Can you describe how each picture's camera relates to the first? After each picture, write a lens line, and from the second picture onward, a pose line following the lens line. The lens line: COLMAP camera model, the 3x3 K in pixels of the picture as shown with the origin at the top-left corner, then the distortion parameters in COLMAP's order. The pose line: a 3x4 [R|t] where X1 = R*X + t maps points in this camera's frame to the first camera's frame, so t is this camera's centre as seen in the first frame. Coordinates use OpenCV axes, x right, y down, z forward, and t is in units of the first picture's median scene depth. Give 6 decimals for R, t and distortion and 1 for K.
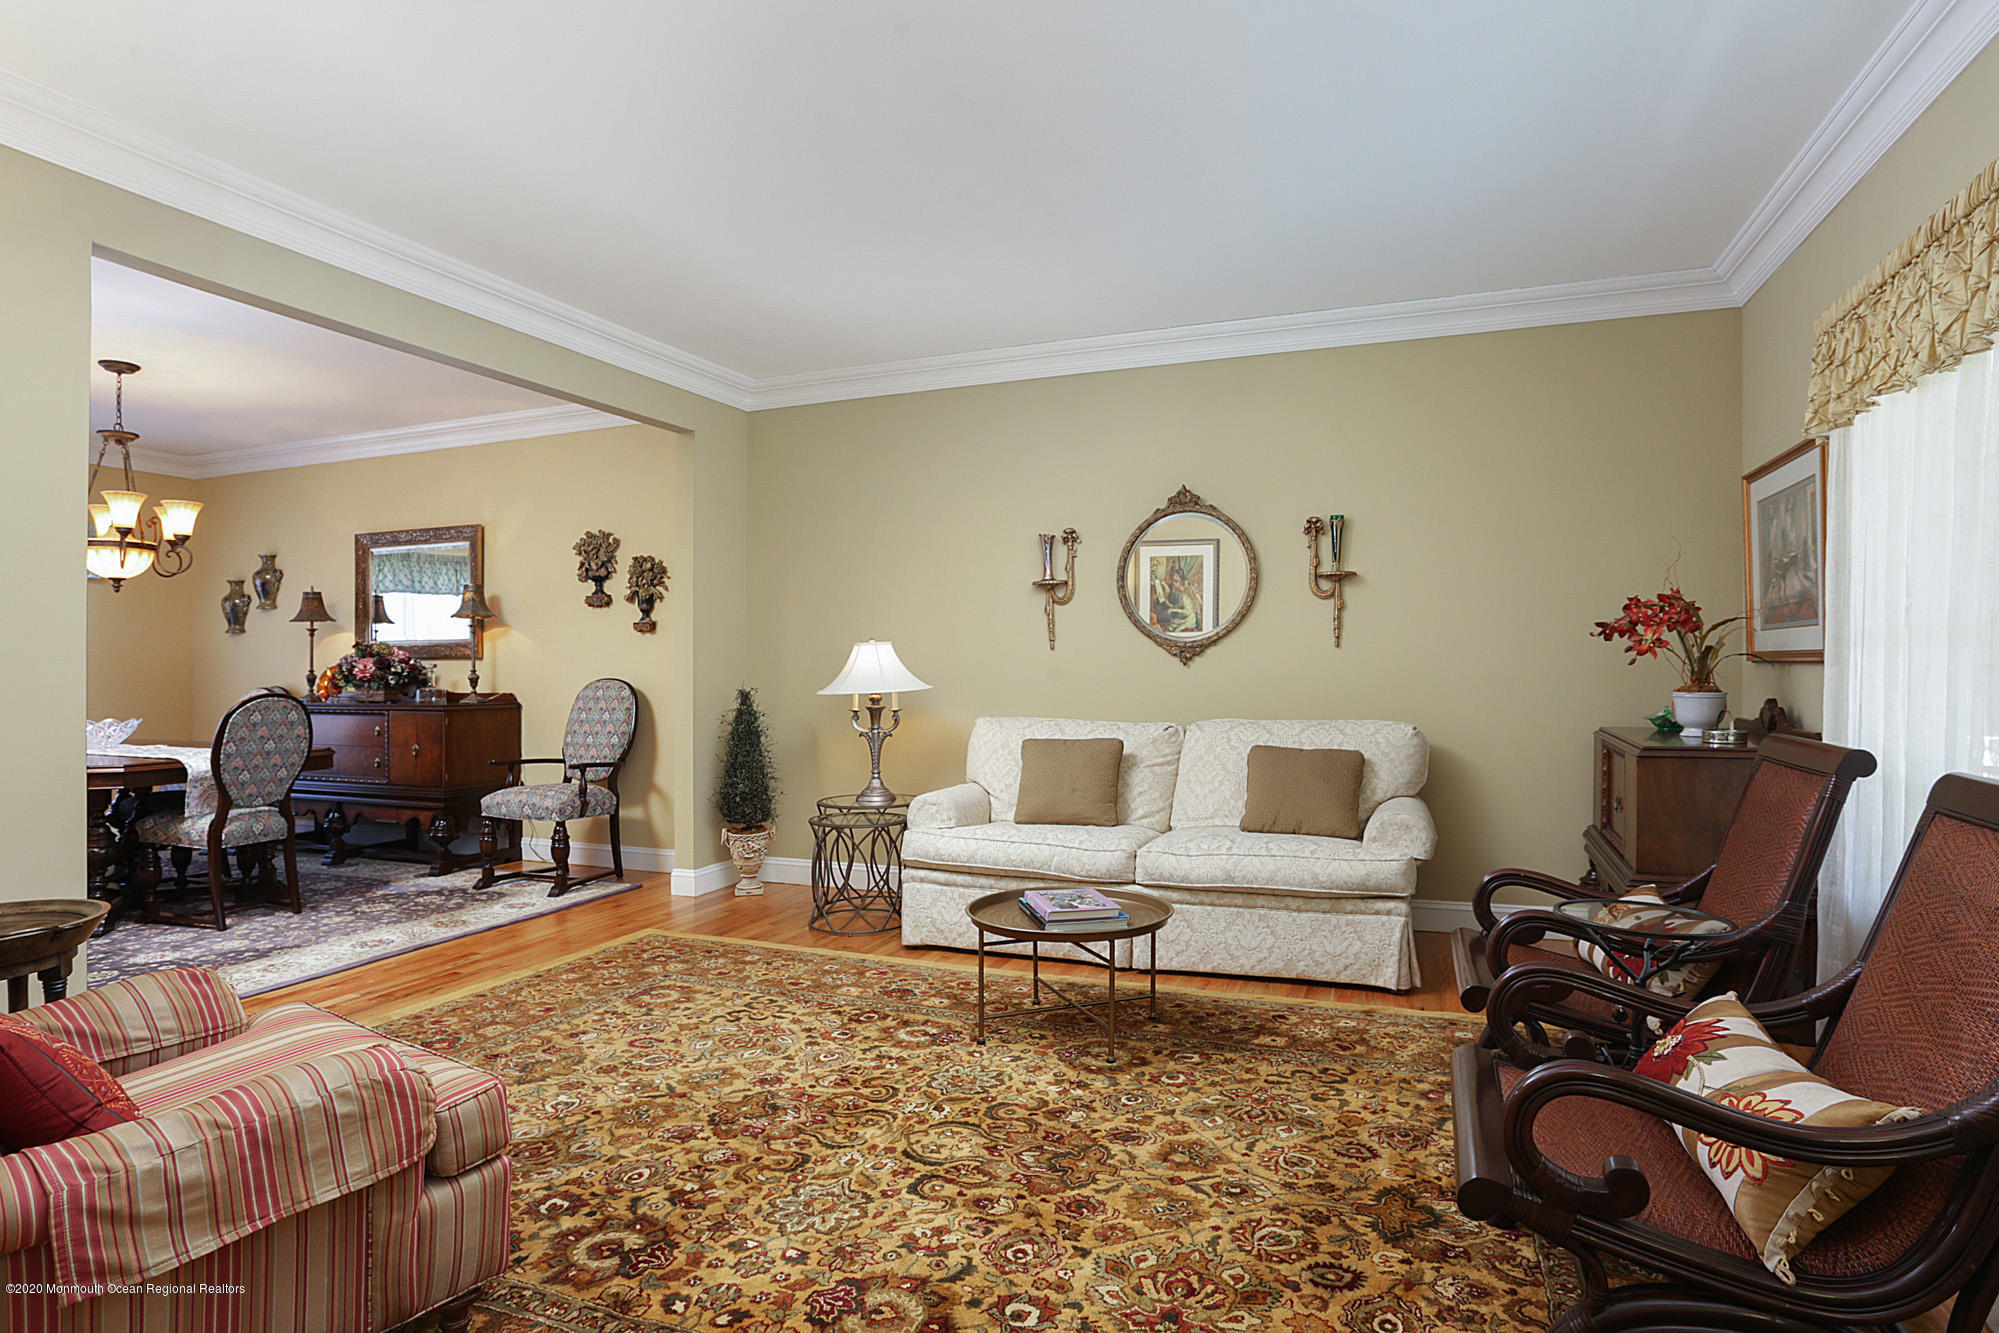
lens RADIAL K [[1055.3, 0, 1009.8], [0, 1055.3, 661.2], [0, 0, 1]] dist [-0.063545, 0.028164]
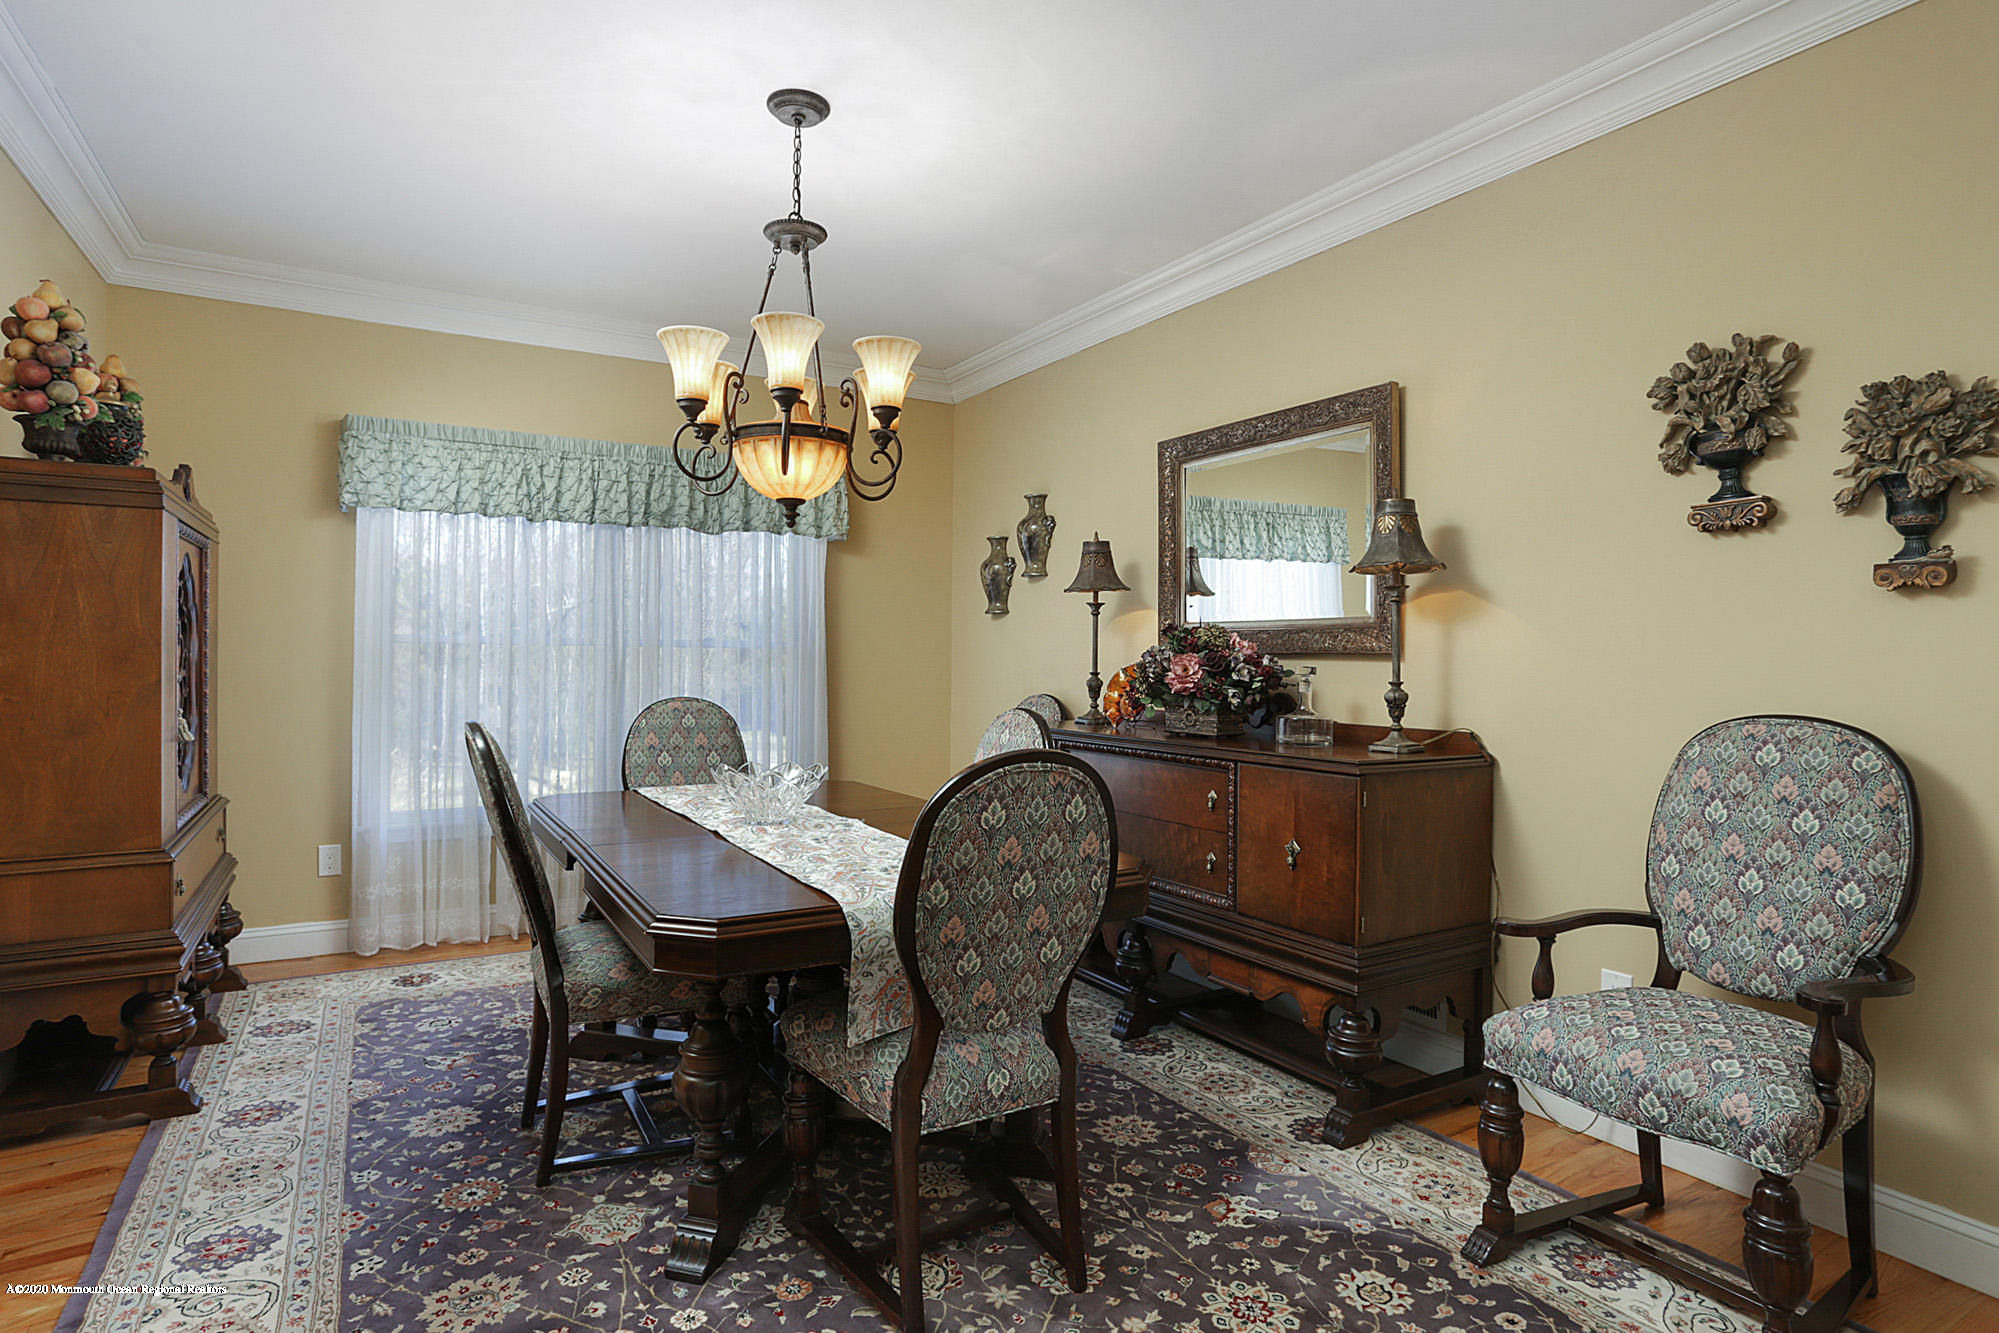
lens RADIAL K [[1055.3, 0, 1008.6], [0, 1055.3, 658.8], [0, 0, 1]] dist [-0.063545, 0.028164]
pose [[0.791585, 0.012725, -0.610926, -0.363125], [-0.008279, 0.999915, 0.010100, -0.005173], [0.611002, -0.002937, 0.791623, 0.512796]]
